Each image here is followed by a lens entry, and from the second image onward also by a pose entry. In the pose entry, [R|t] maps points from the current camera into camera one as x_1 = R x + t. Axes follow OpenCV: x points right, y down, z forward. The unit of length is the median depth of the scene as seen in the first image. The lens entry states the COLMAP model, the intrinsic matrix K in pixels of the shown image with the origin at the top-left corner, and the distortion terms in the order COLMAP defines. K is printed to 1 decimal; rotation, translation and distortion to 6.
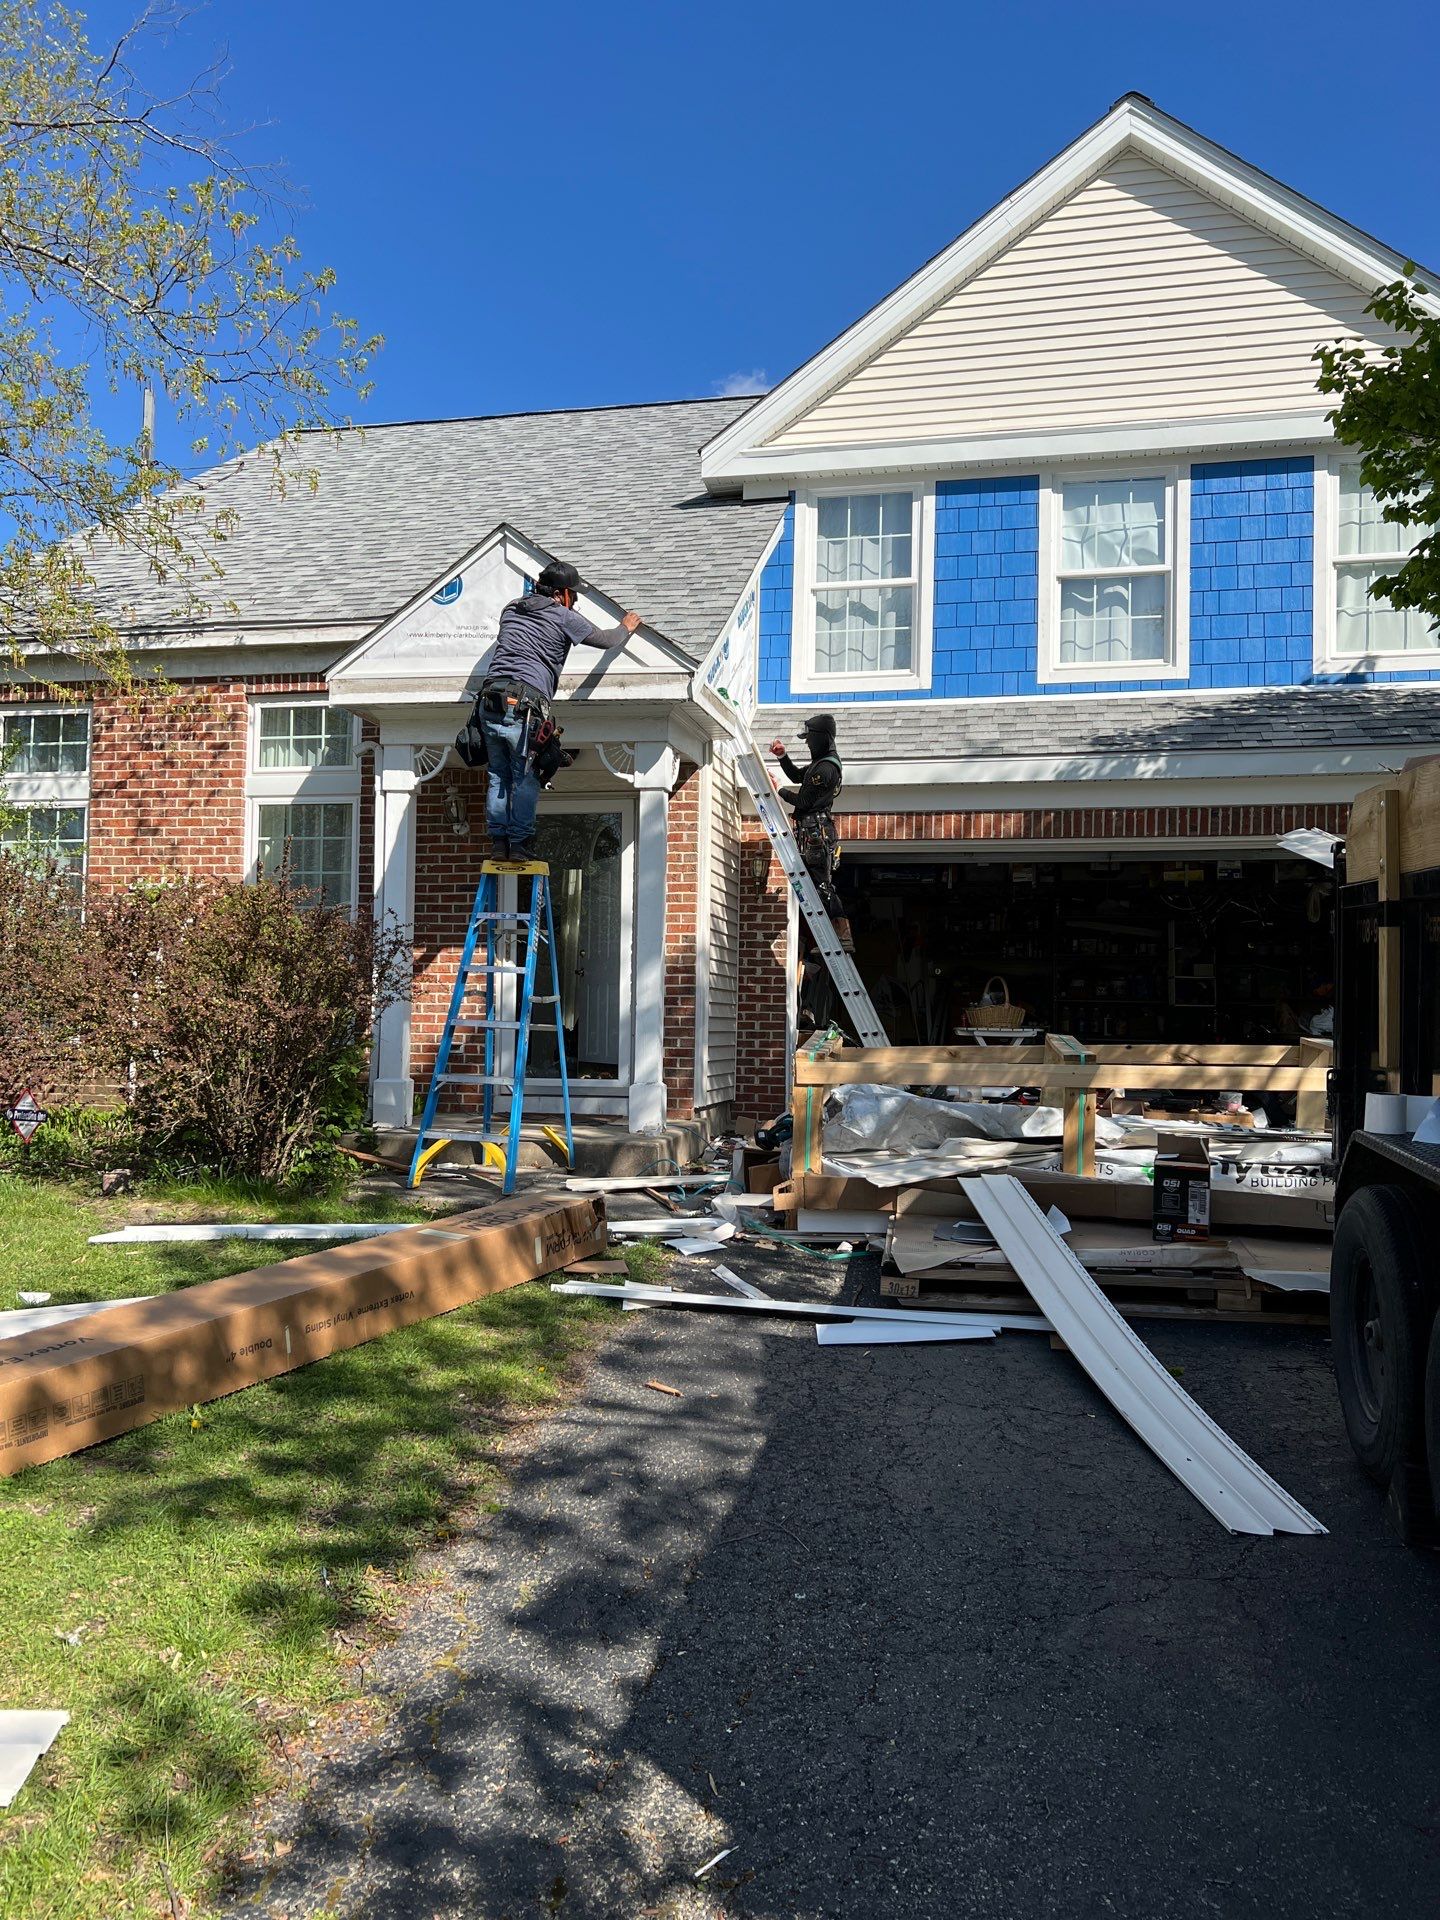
lens RADIAL K [[1470.0, 0, 706.5], [0, 1470.0, 962.8], [0, 0, 1]] dist [0.041523, -0.034055]
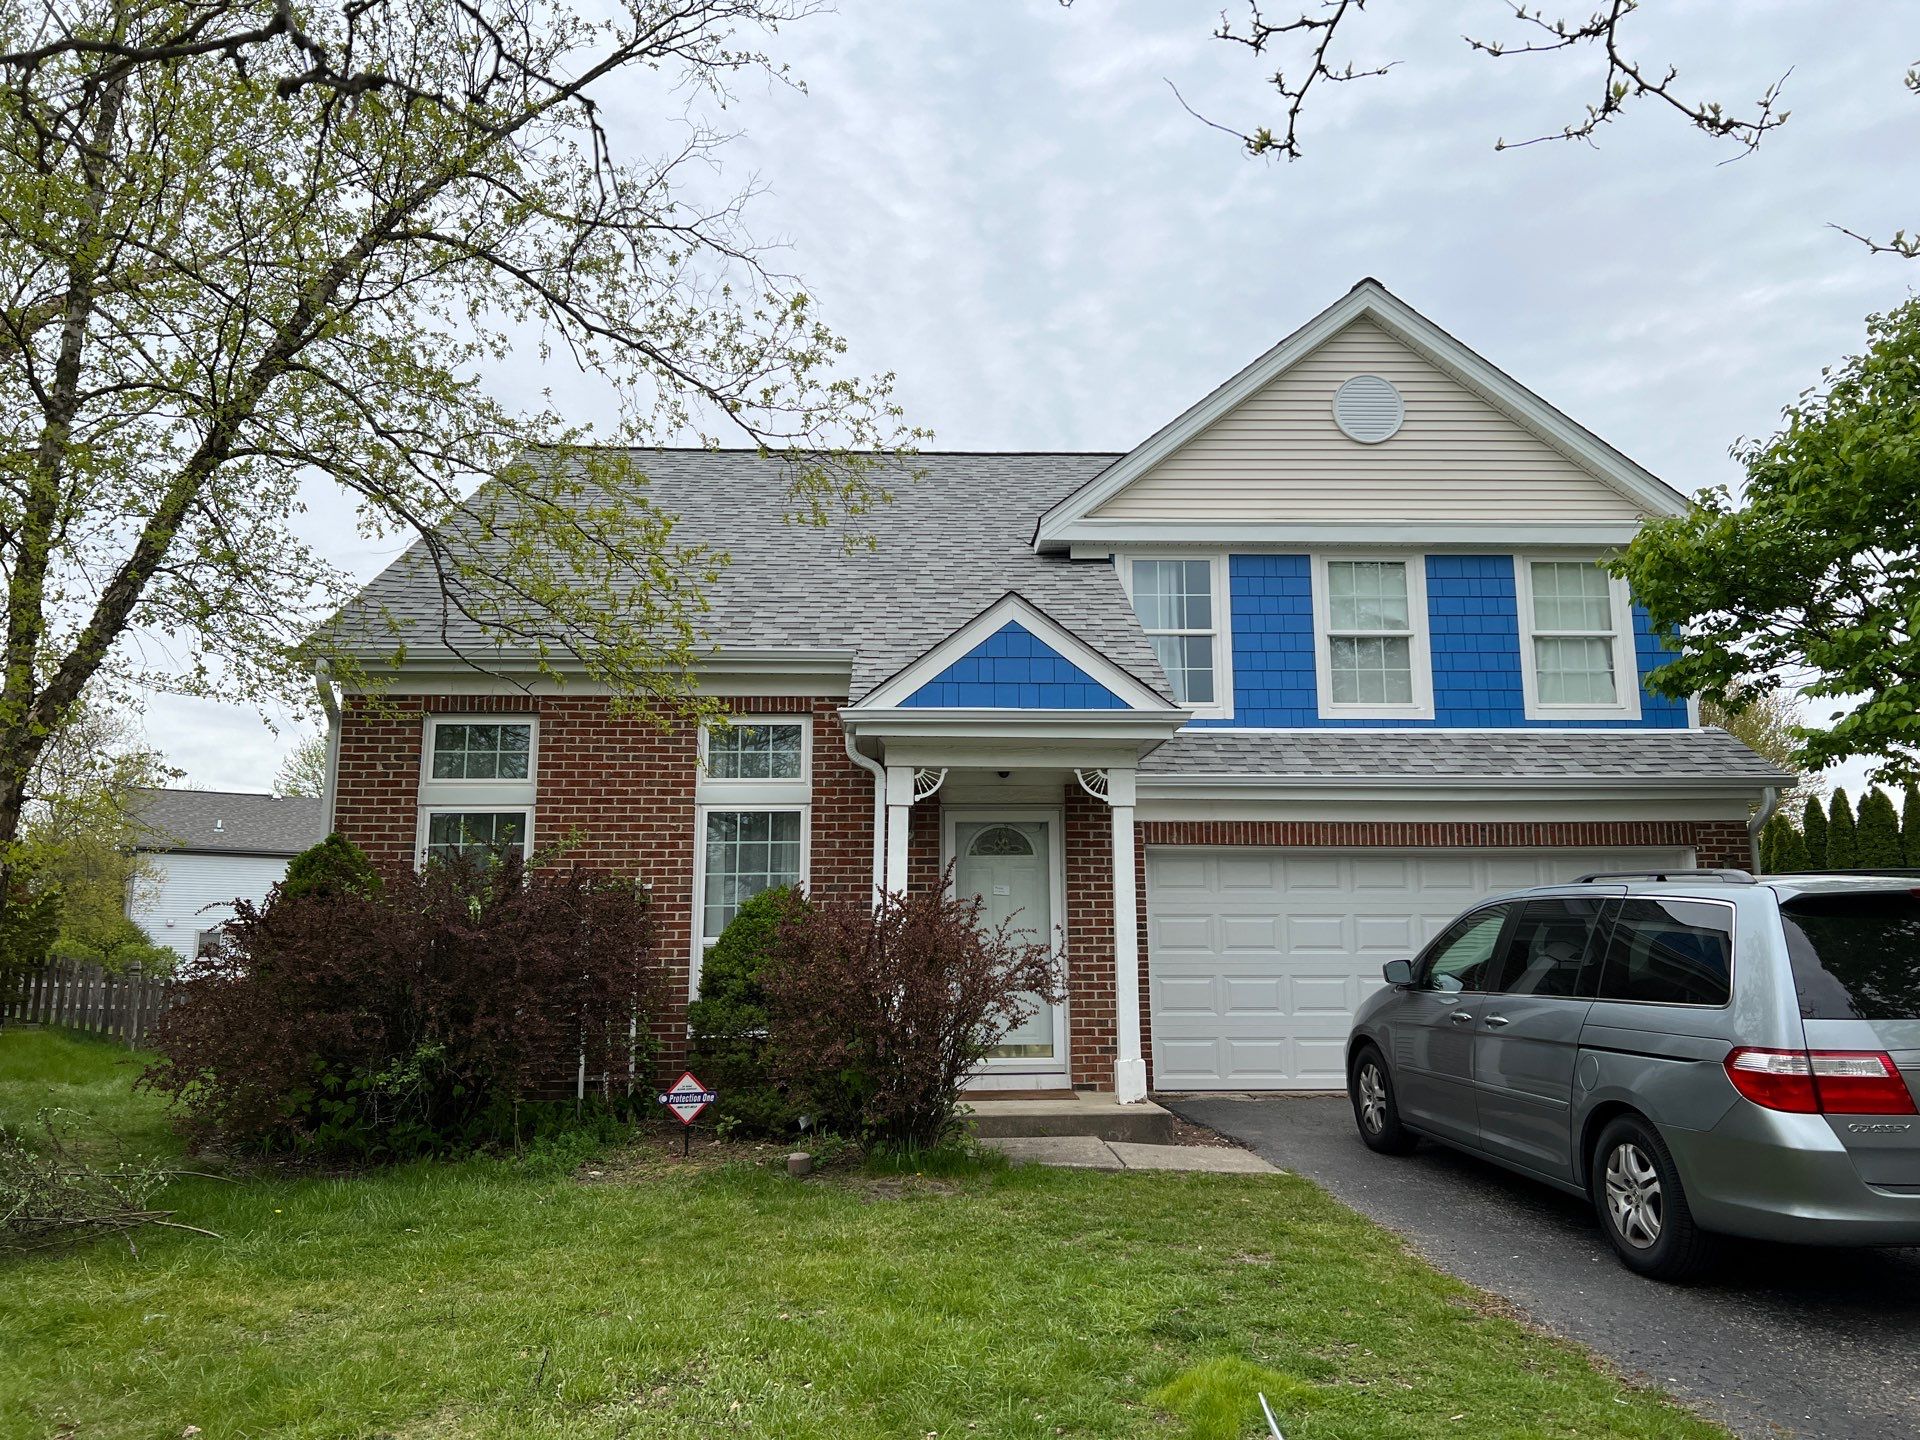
lens RADIAL K [[1470.0, 0, 942.1], [0, 1470.0, 720.4], [0, 0, 1]] dist [0.041523, -0.034055]
pose [[0.967145, 0.025249, 0.252969, -0.397612], [0.011193, 0.989862, -0.141592, -0.016311], [-0.253979, 0.139772, 0.957057, -0.103099]]
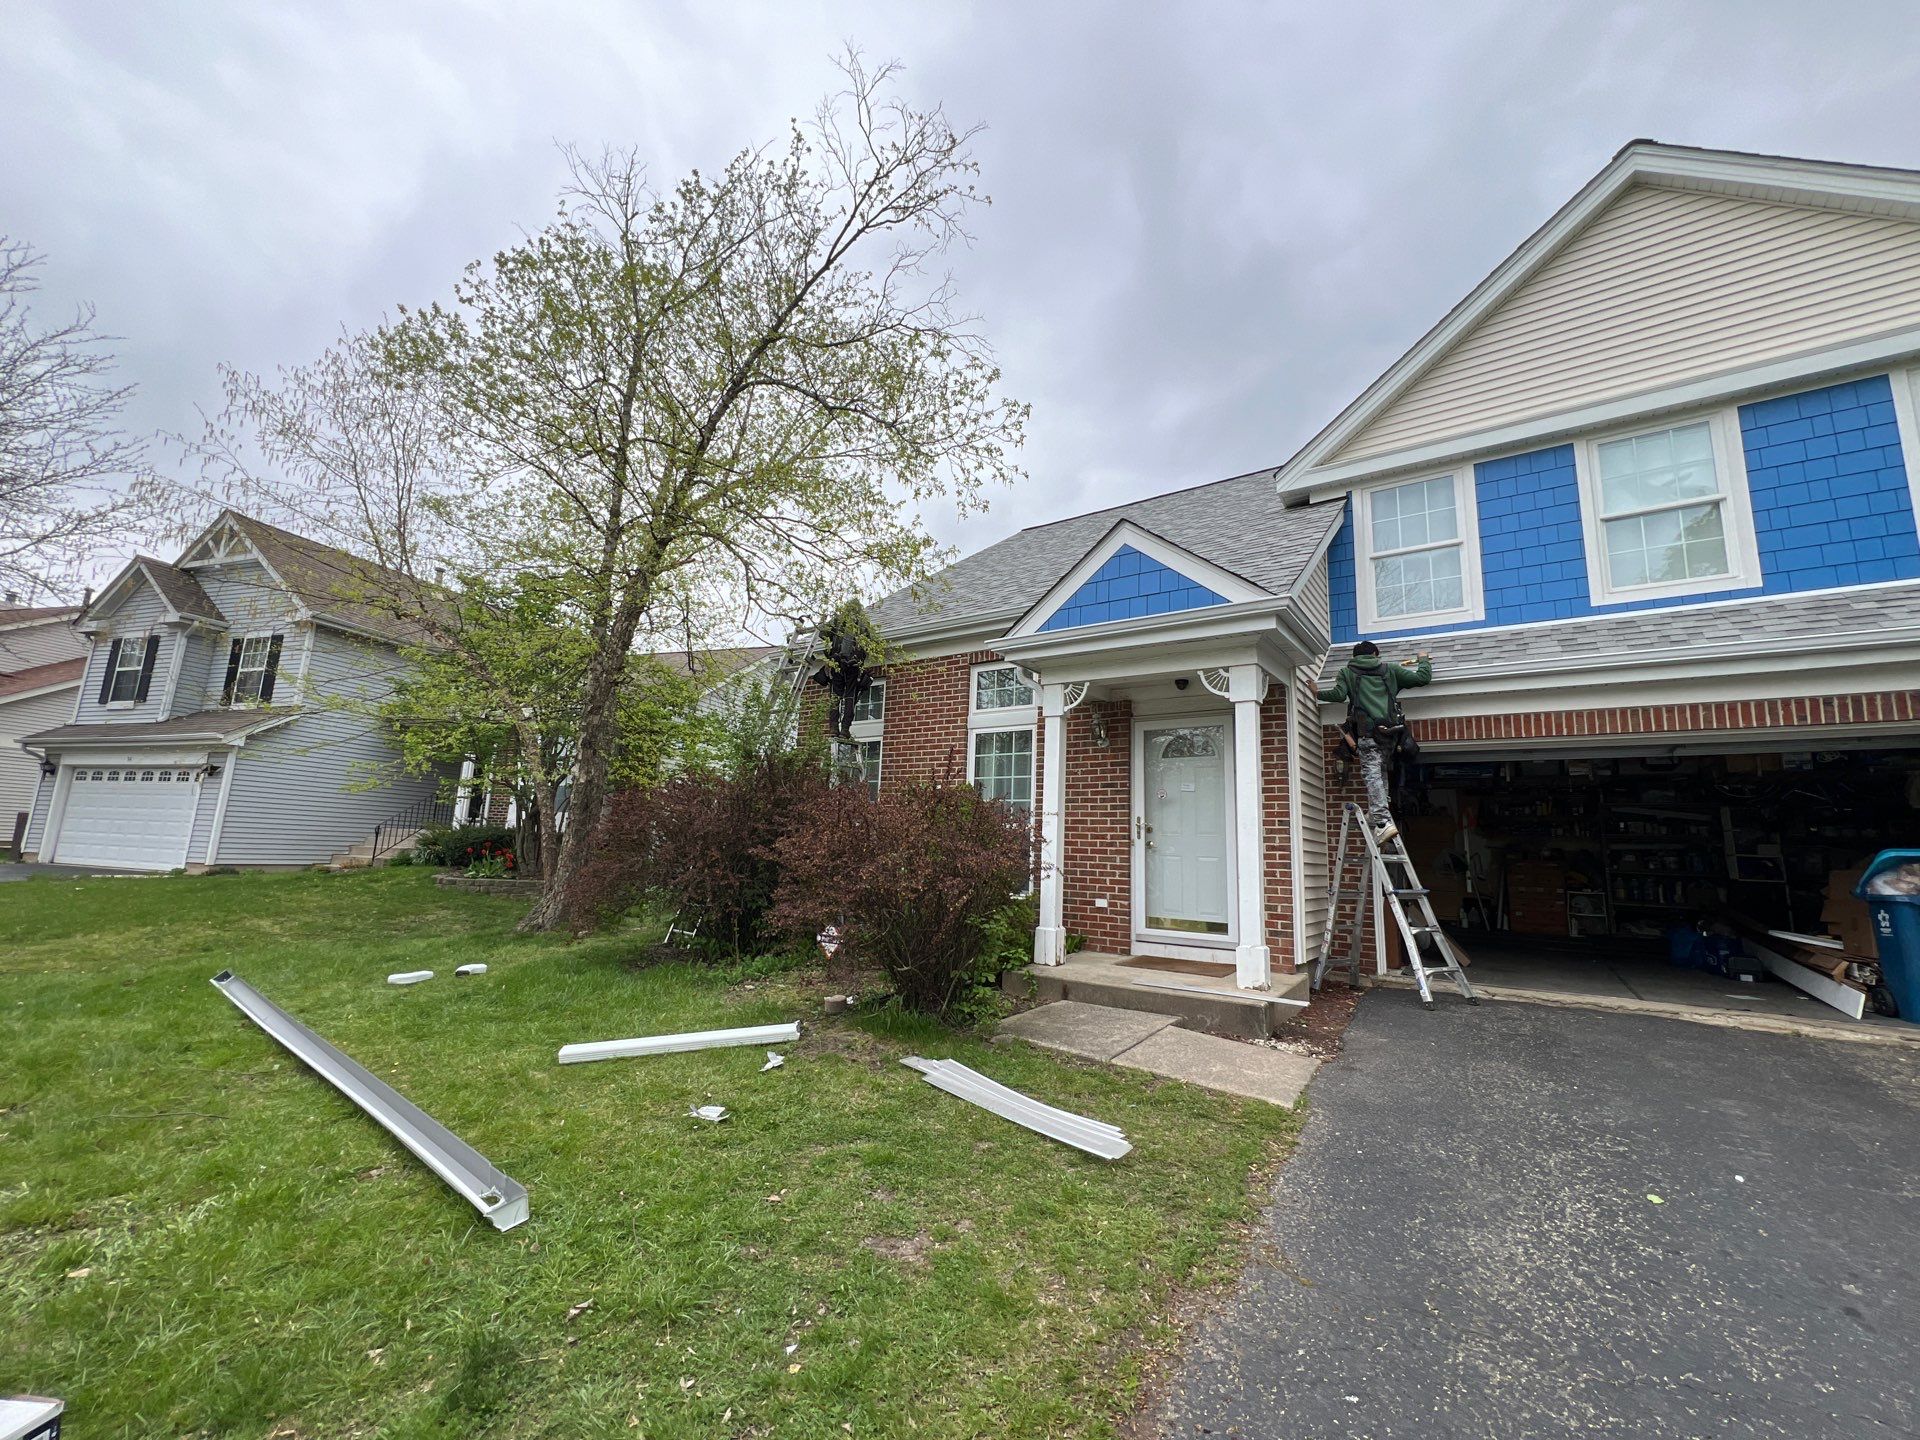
lens RADIAL K [[774.0, 0, 956.1], [0, 774.0, 718.4], [0, 0, 1]] dist [-0.006083, 0.000081]
pose [[0.916979, -0.049175, -0.395893, -0.002577], [-0.008378, 0.989781, -0.142350, -0.007840], [0.398848, 0.133848, 0.907196, 0.251118]]
